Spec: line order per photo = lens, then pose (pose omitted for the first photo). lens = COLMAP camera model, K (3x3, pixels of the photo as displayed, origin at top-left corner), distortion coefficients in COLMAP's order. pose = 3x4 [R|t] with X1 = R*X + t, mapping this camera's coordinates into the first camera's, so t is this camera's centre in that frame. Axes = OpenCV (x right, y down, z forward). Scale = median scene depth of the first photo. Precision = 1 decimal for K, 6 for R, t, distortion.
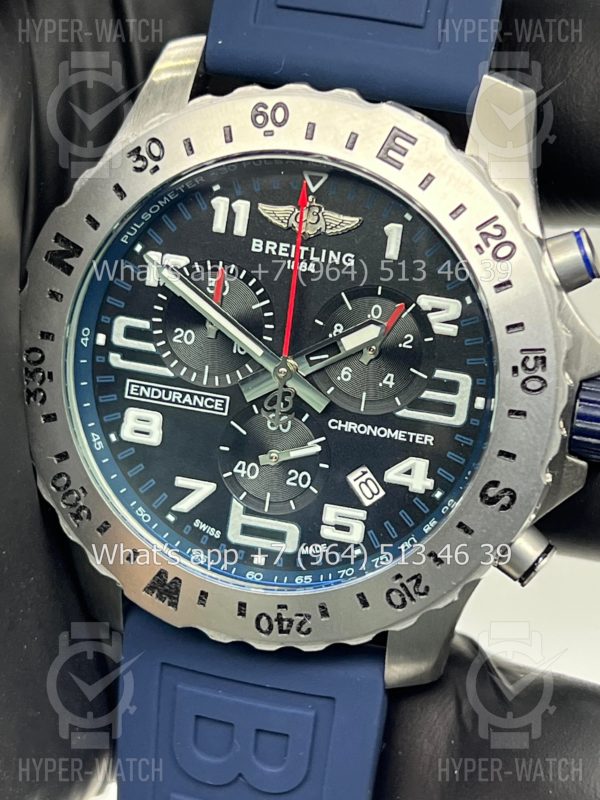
lens RADIAL K [[1851.5, 0, 300.0], [0, 1851.5, 400.0], [0, 0, 1]] dist [0.186358, -0.260027]
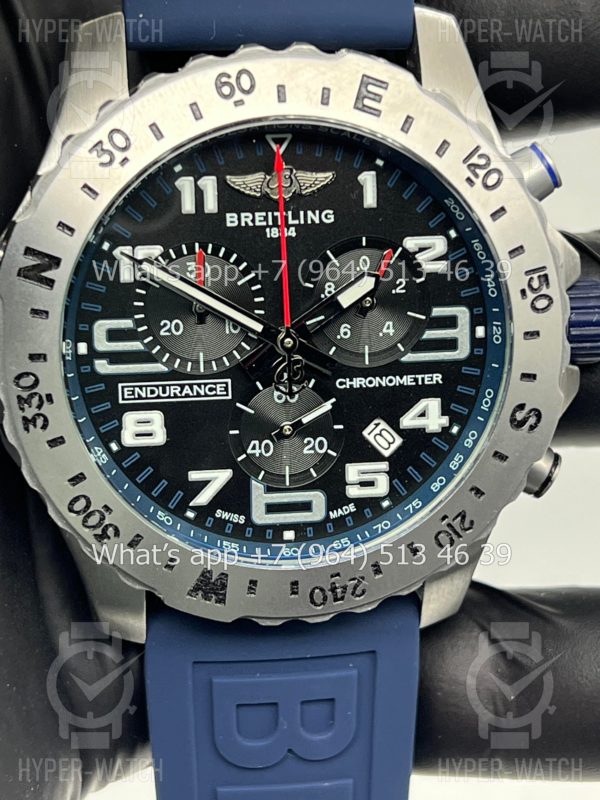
lens RADIAL K [[1851.5, 0, 300.0], [0, 1851.5, 400.0], [0, 0, 1]] dist [0.186358, -0.260027]
pose [[0.930423, -0.218025, 0.294582, -0.295518], [0.201184, 0.975708, 0.086709, -0.068493], [-0.306330, -0.021411, 0.951684, 0.068534]]
